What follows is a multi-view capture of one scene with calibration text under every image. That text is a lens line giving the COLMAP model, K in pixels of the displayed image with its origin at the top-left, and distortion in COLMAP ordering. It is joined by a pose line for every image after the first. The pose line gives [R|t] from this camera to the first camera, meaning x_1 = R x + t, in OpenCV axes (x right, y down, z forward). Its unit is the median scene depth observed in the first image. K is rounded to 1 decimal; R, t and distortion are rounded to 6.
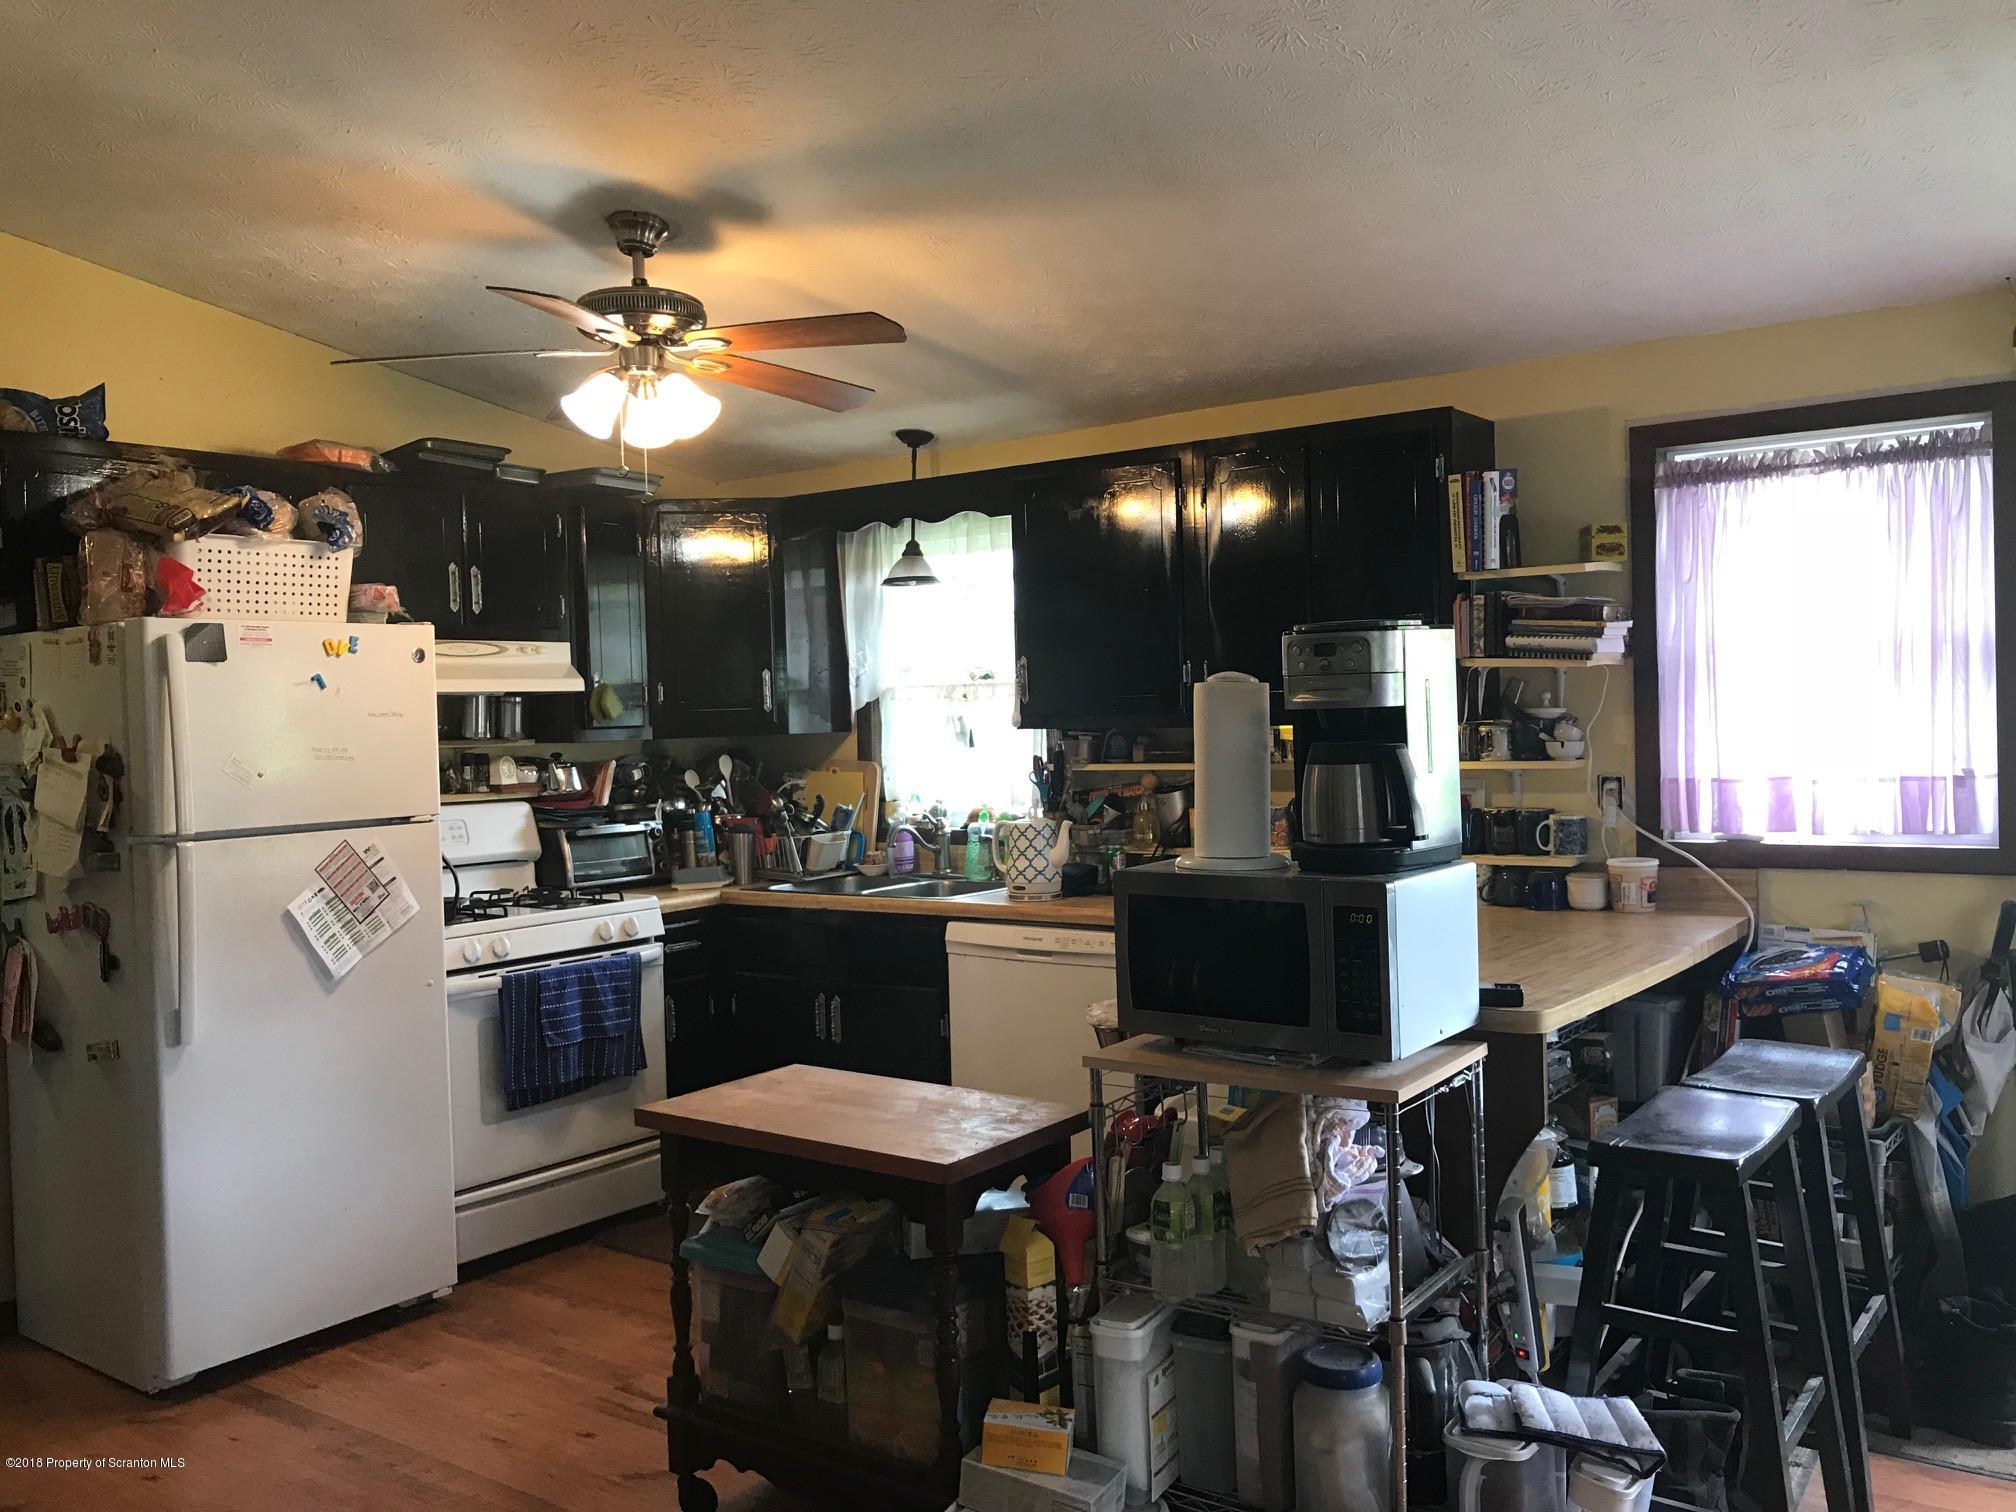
lens RADIAL K [[1588.7, 0, 1017.7], [0, 1588.7, 757.2], [0, 0, 1]] dist [0.001454, -0.099891]
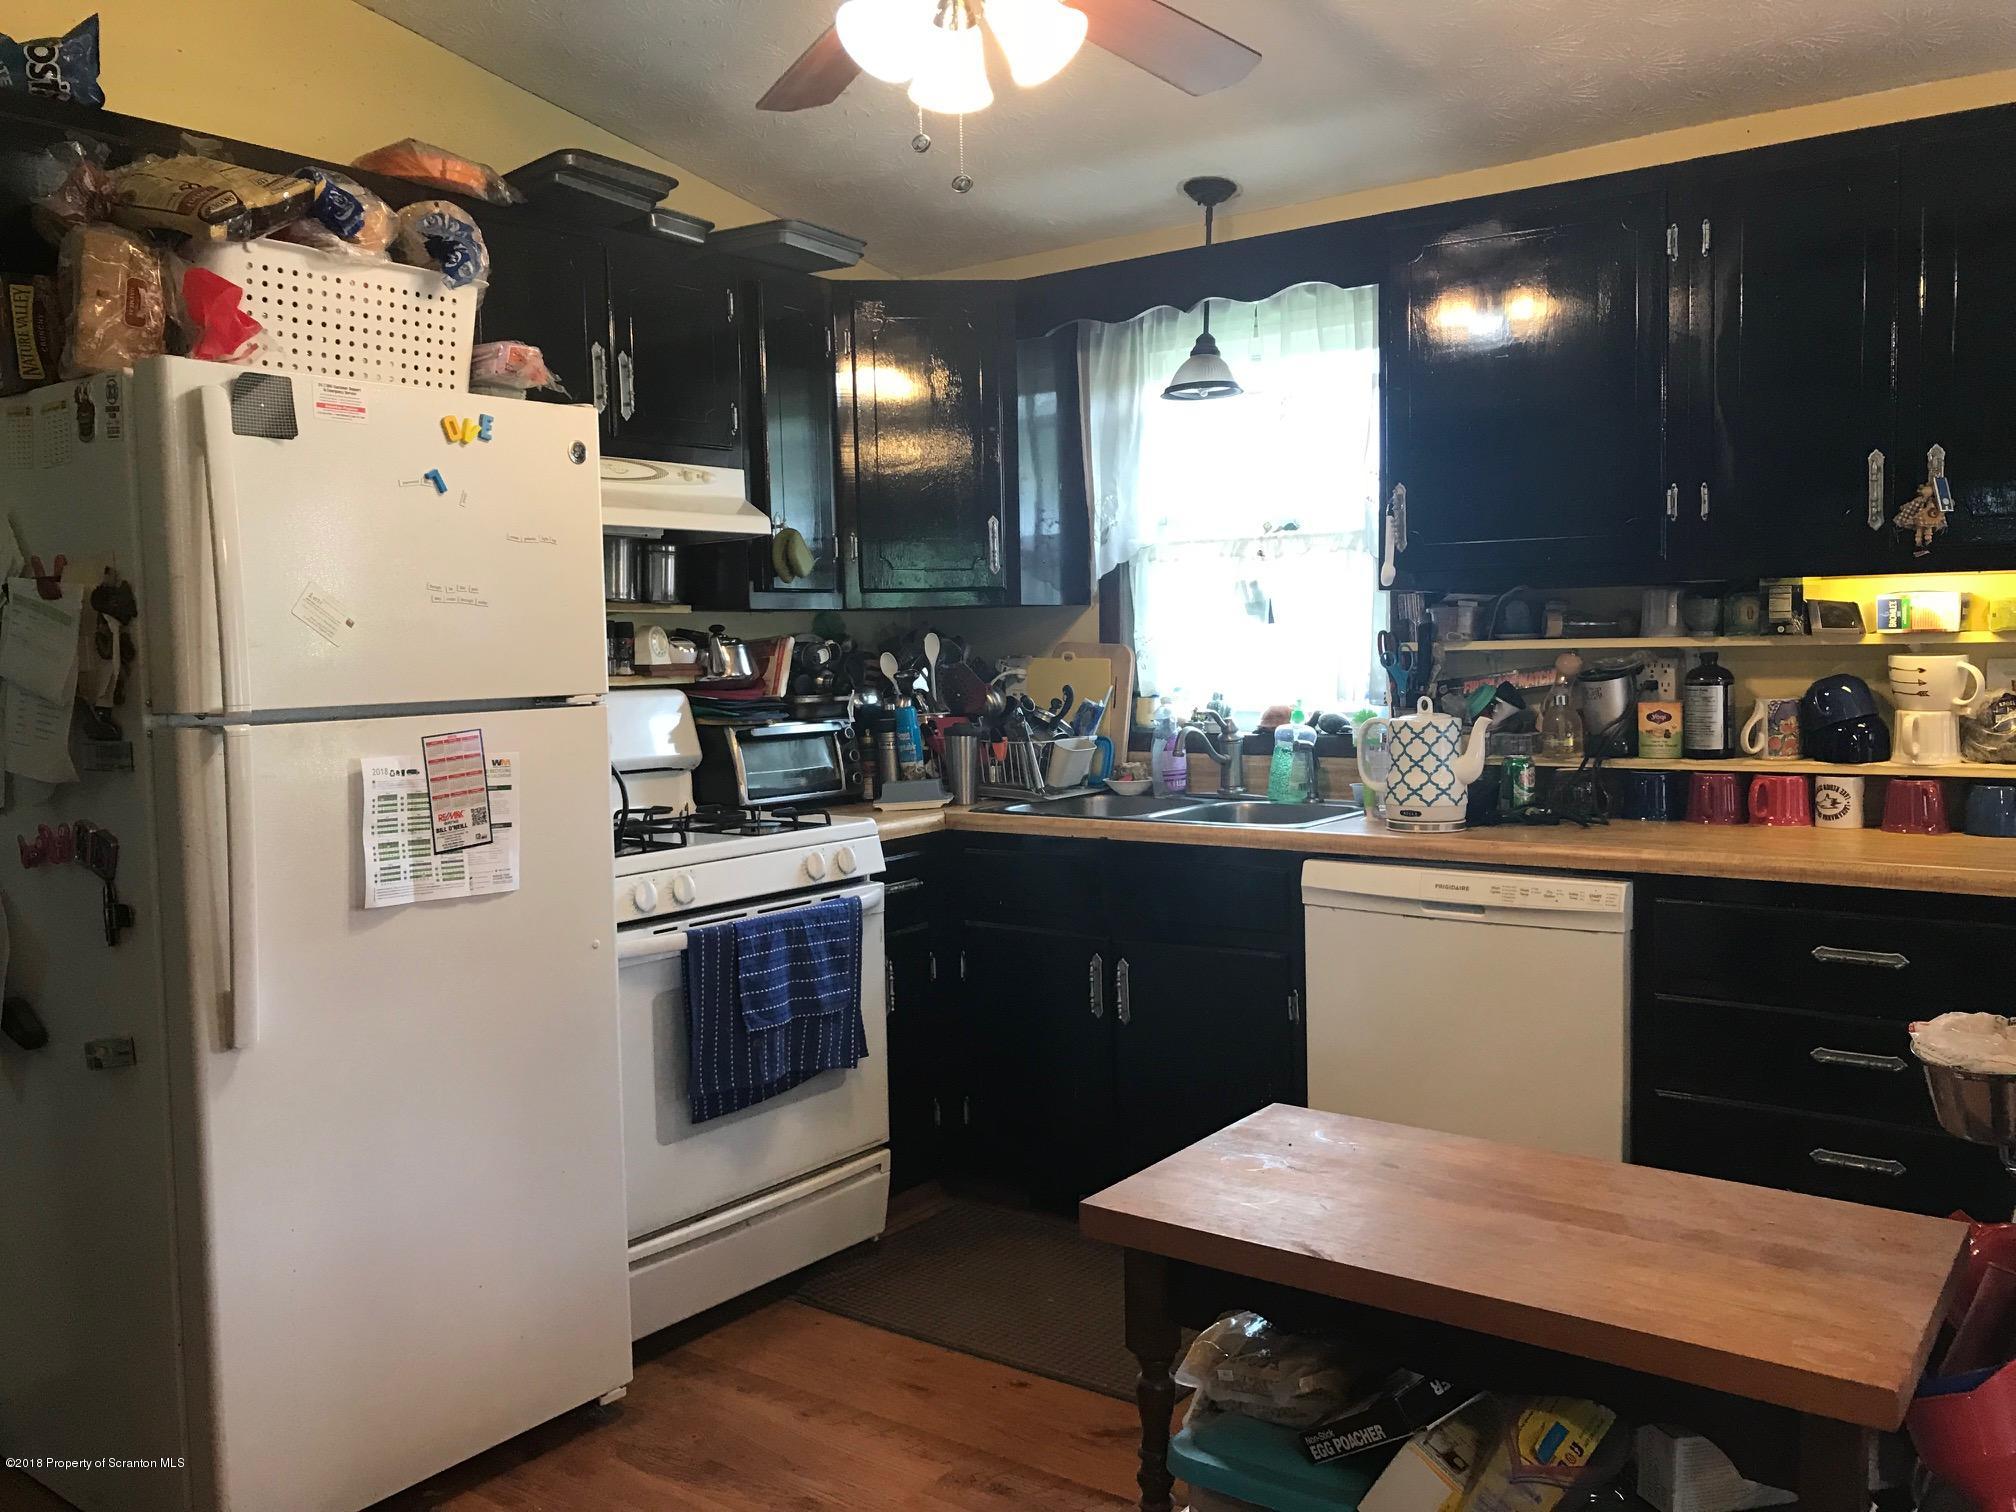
lens RADIAL K [[1679.3, 0, 1003.8], [0, 1679.3, 771.3], [0, 0, 1]] dist [0.042635, -0.129378]
pose [[0.999051, 0.010585, -0.042241, -0.145799], [-0.008206, 0.998391, 0.056106, 0.024145], [0.042767, -0.055706, 0.997531, 0.257572]]
